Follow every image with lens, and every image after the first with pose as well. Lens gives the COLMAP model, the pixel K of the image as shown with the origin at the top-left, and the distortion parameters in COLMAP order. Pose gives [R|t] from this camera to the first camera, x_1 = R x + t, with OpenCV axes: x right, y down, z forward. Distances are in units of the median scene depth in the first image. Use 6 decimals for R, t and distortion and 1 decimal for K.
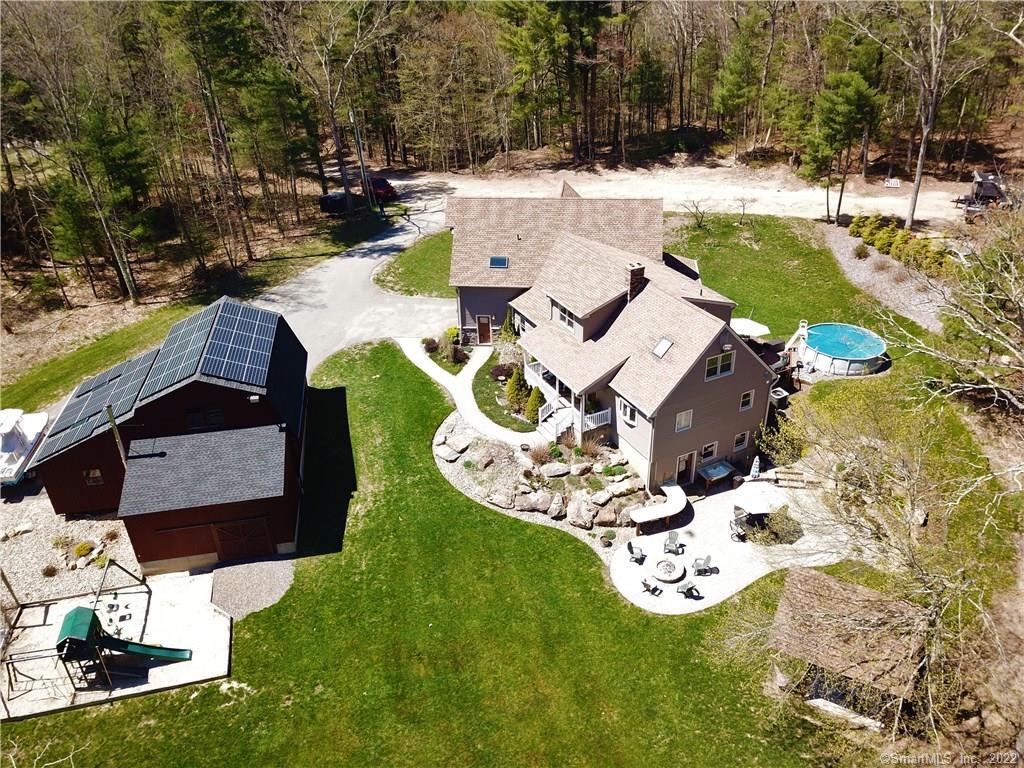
lens RADIAL K [[779.1, 0, 512.0], [0, 779.1, 384.0], [0, 0, 1]] dist [0.003659, 0.000055]
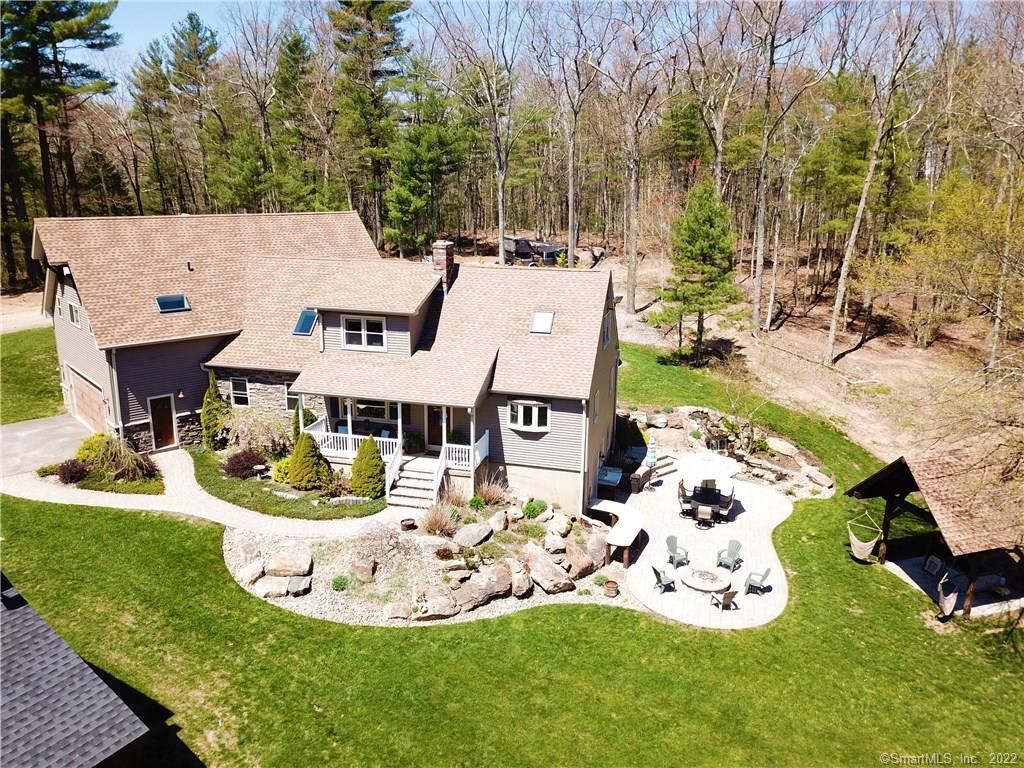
lens RADIAL K [[799.1, 0, 512.0], [0, 799.1, 384.0], [0, 0, 1]] dist [-0.003402, -0.003636]
pose [[0.654709, -0.155346, 0.739746, -0.369612], [0.350193, 0.929627, -0.114715, 0.079707], [-0.669866, 0.334159, 0.663036, 0.494178]]
